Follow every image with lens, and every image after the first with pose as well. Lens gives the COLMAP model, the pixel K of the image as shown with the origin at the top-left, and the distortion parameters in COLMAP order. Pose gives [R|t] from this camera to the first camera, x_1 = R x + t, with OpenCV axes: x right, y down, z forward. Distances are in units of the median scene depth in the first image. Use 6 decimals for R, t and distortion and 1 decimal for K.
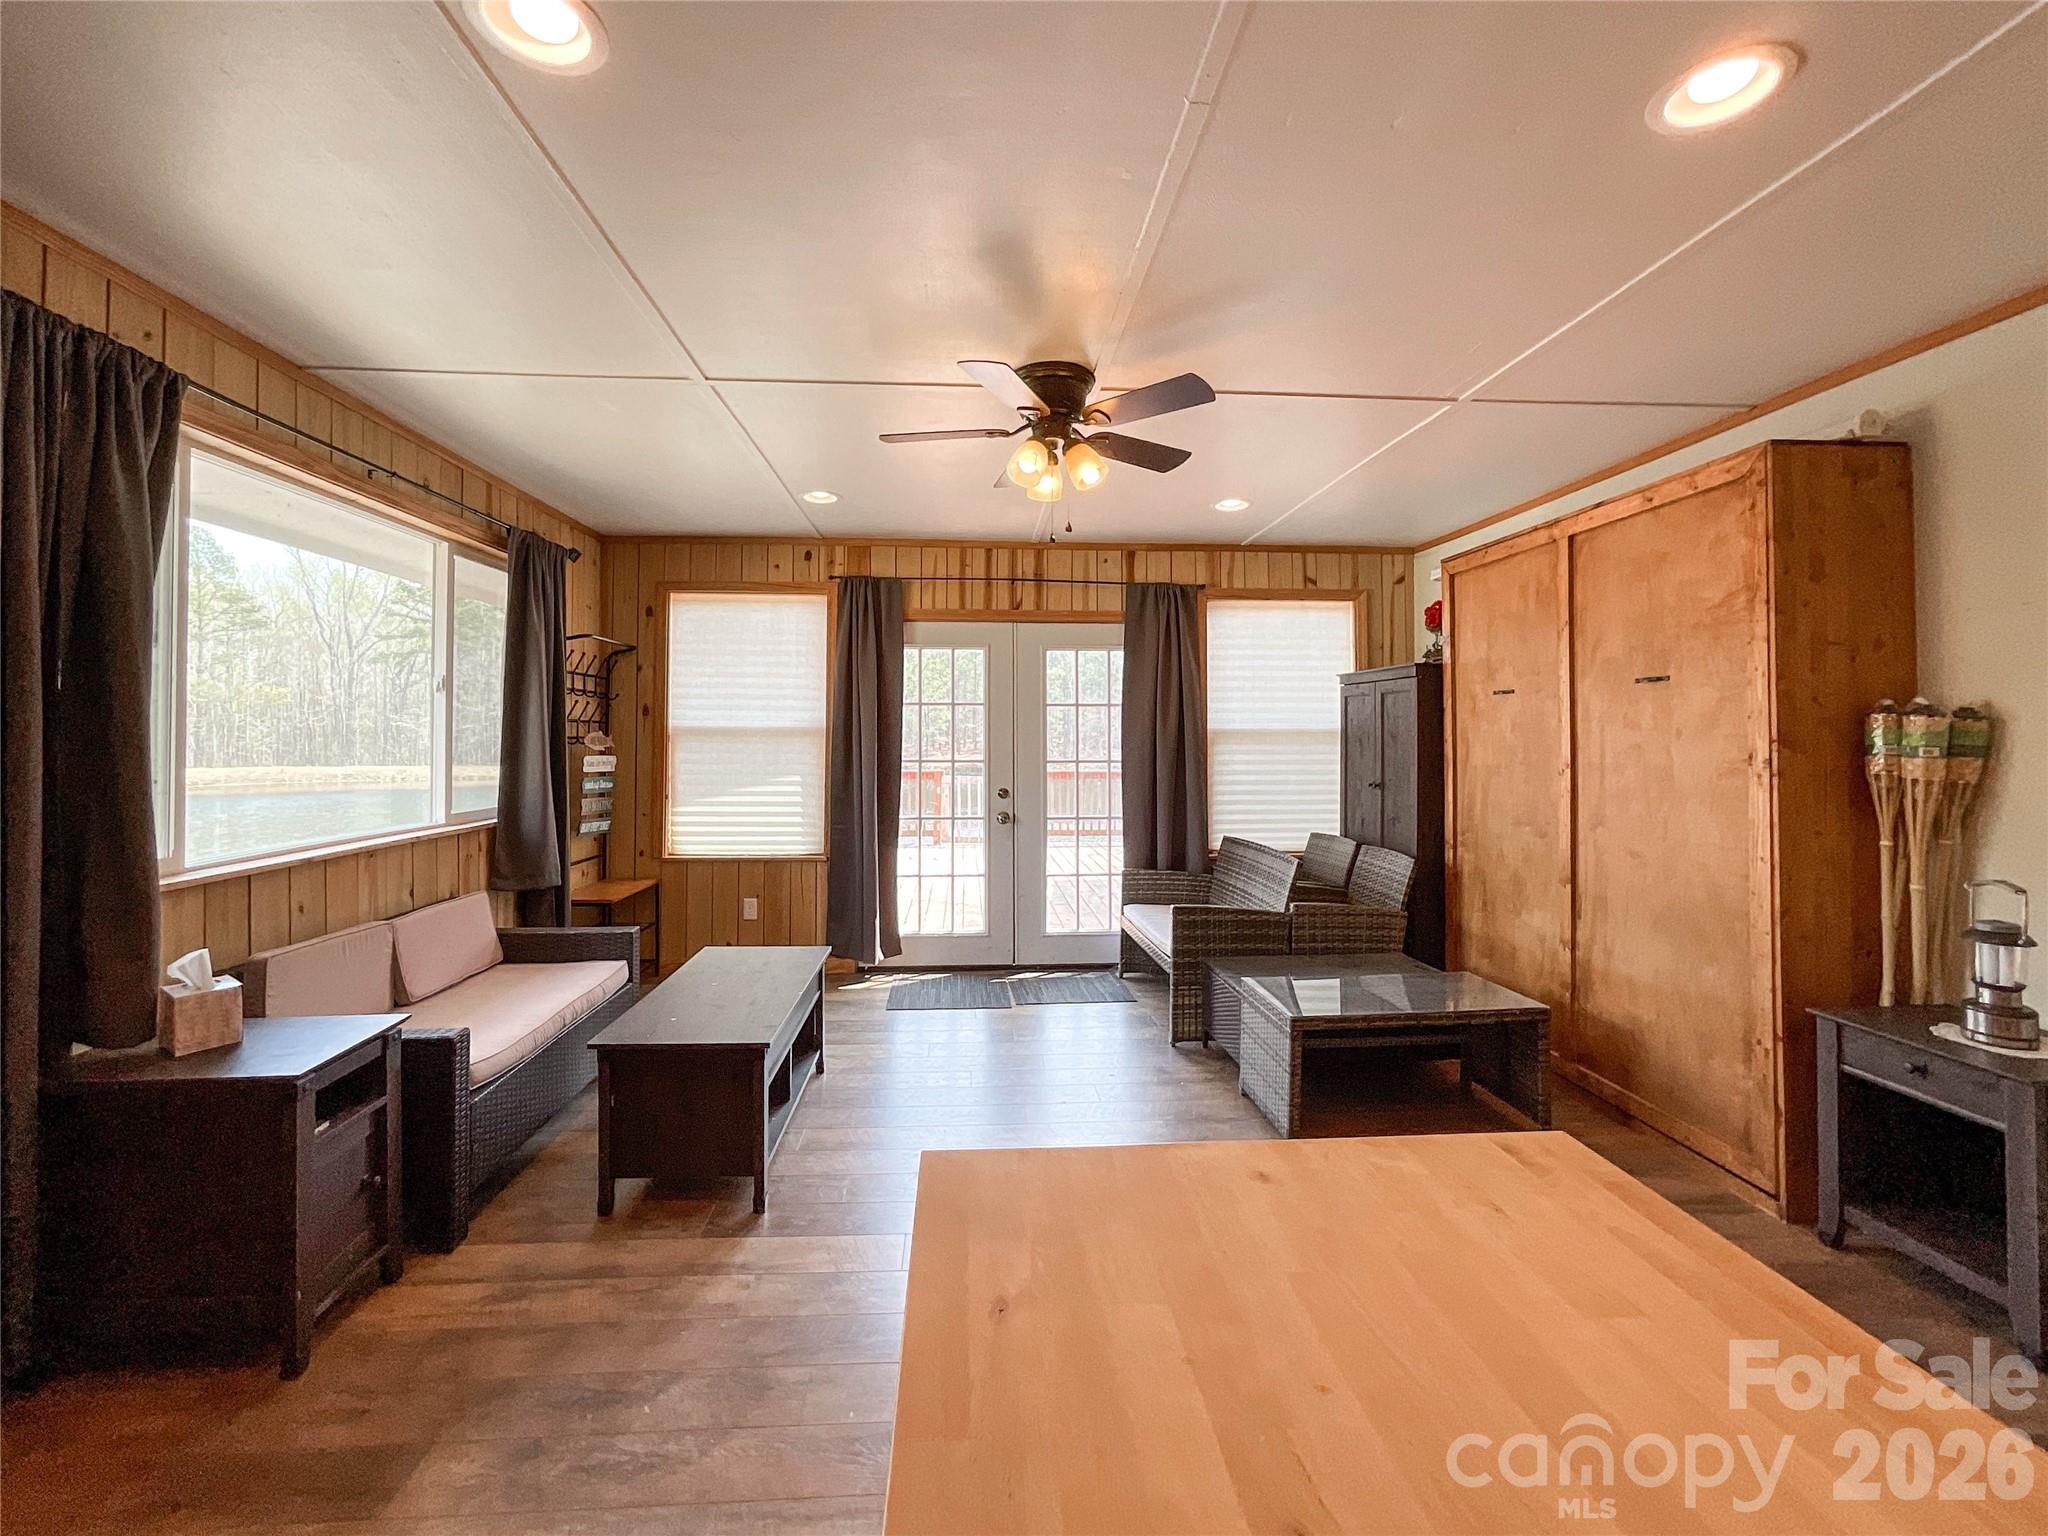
lens RADIAL K [[901.0, 0, 1024.5], [0, 901.0, 728.4], [0, 0, 1]] dist [-0.007073, 0.001598]
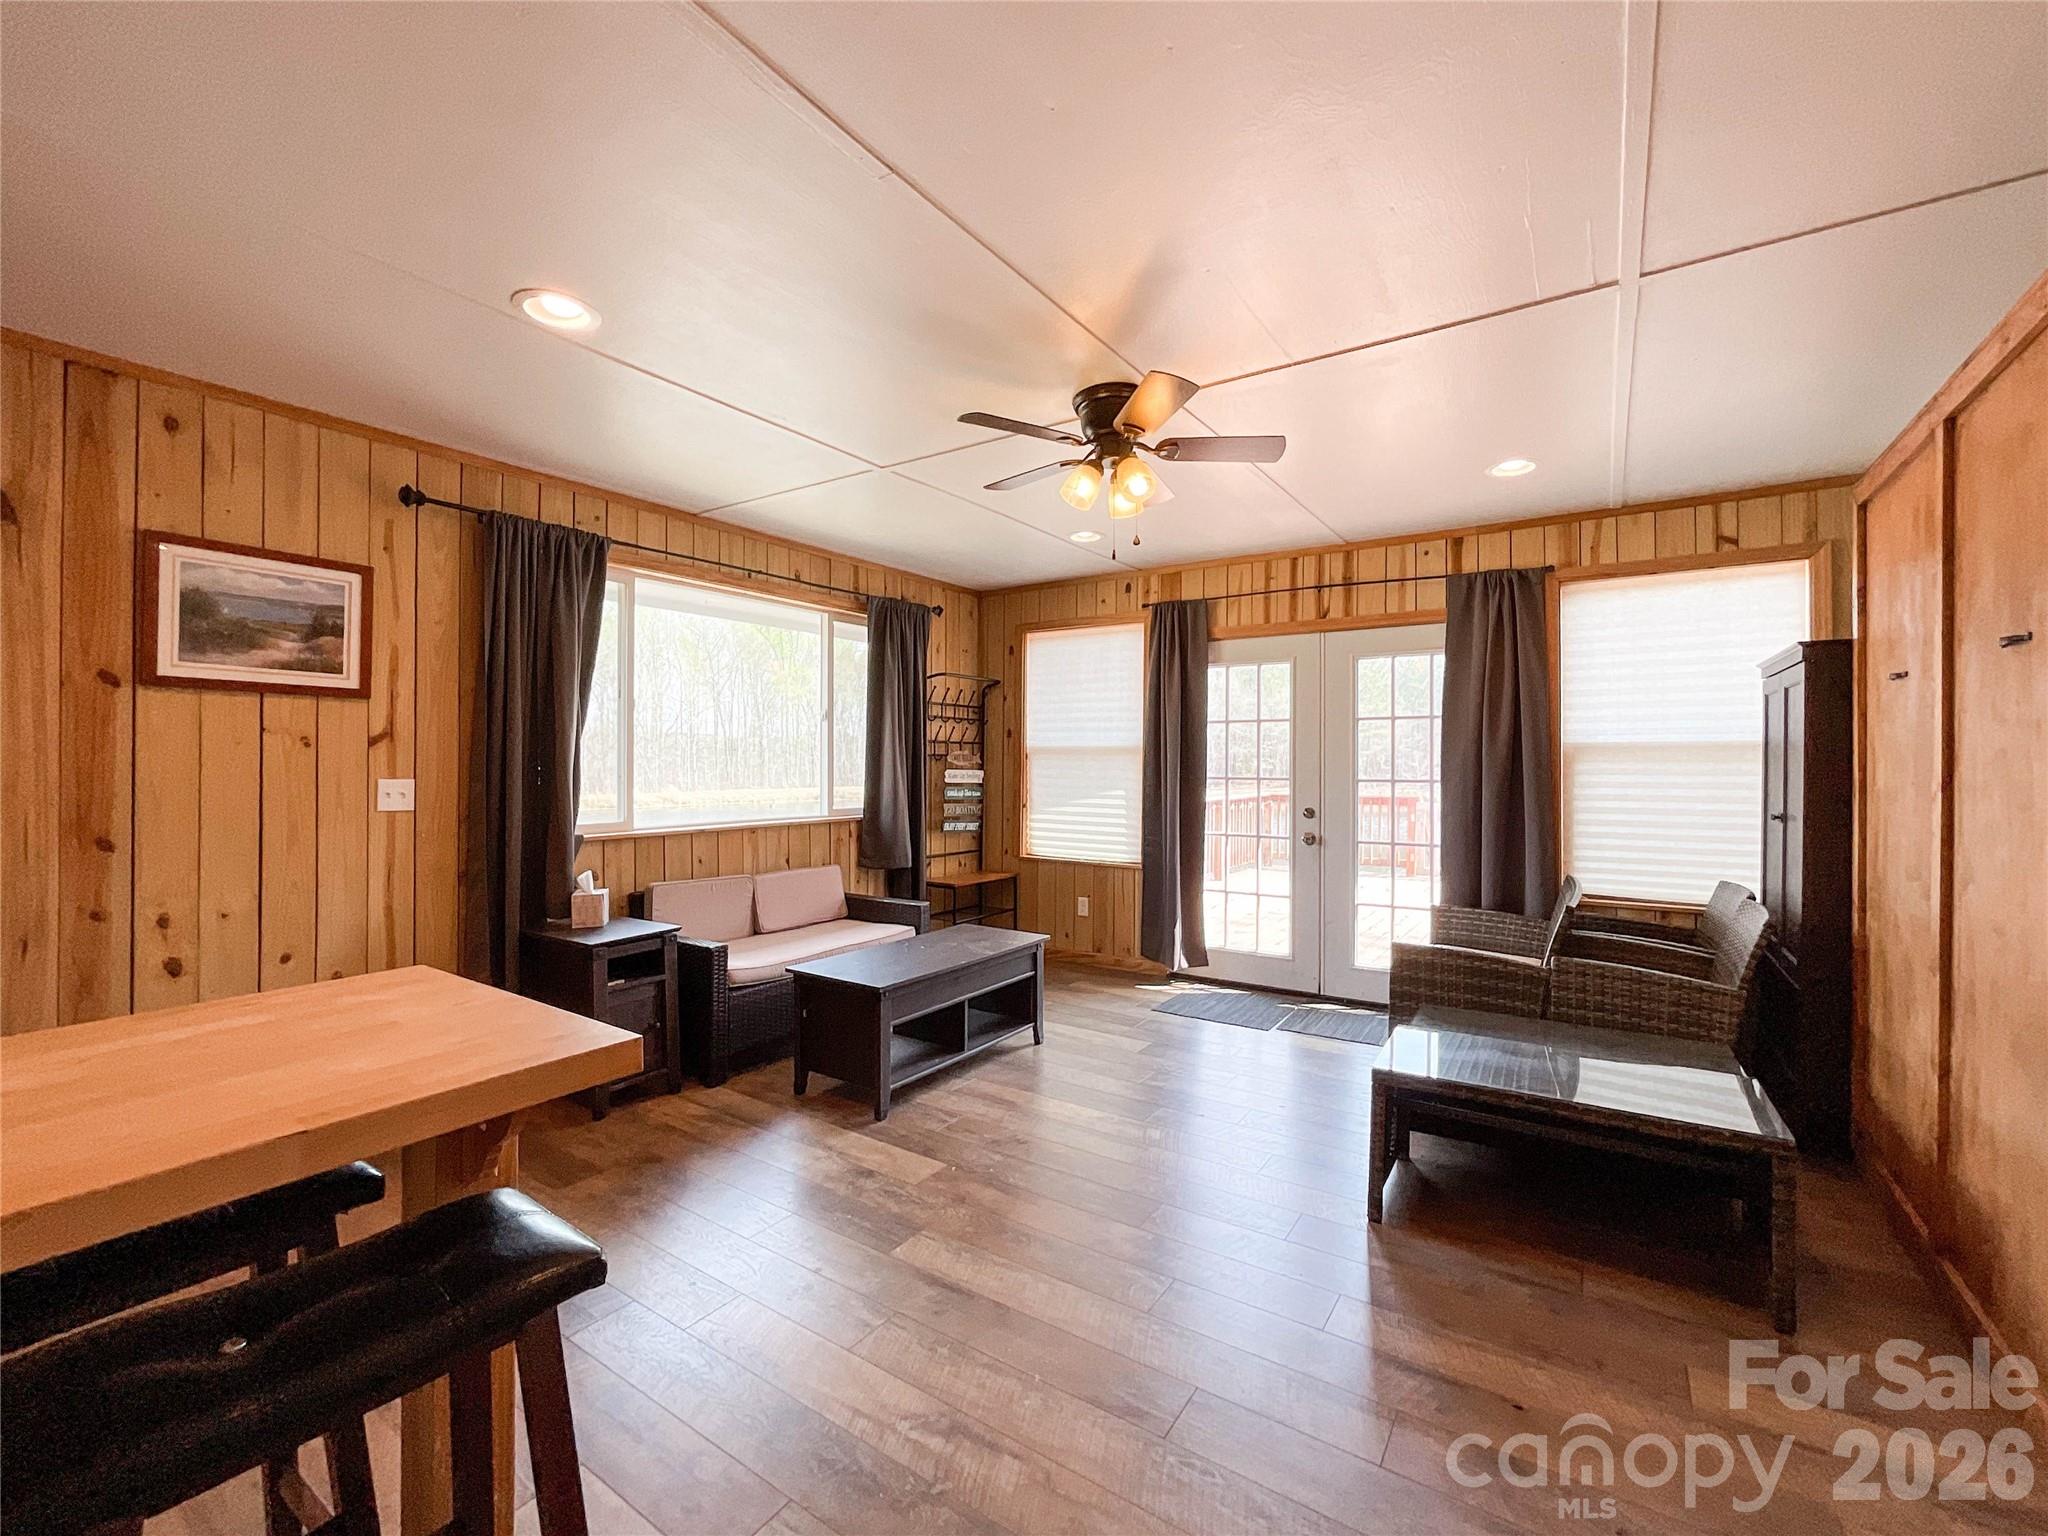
lens RADIAL K [[901.0, 0, 1021.0], [0, 901.0, 768.1], [0, 0, 1]] dist [-0.007073, 0.001598]
pose [[0.783054, 0.004819, -0.621935, 0.336653], [0.003550, 0.999919, 0.012217, 0.011921], [0.621943, -0.011774, 0.782974, 0.065701]]
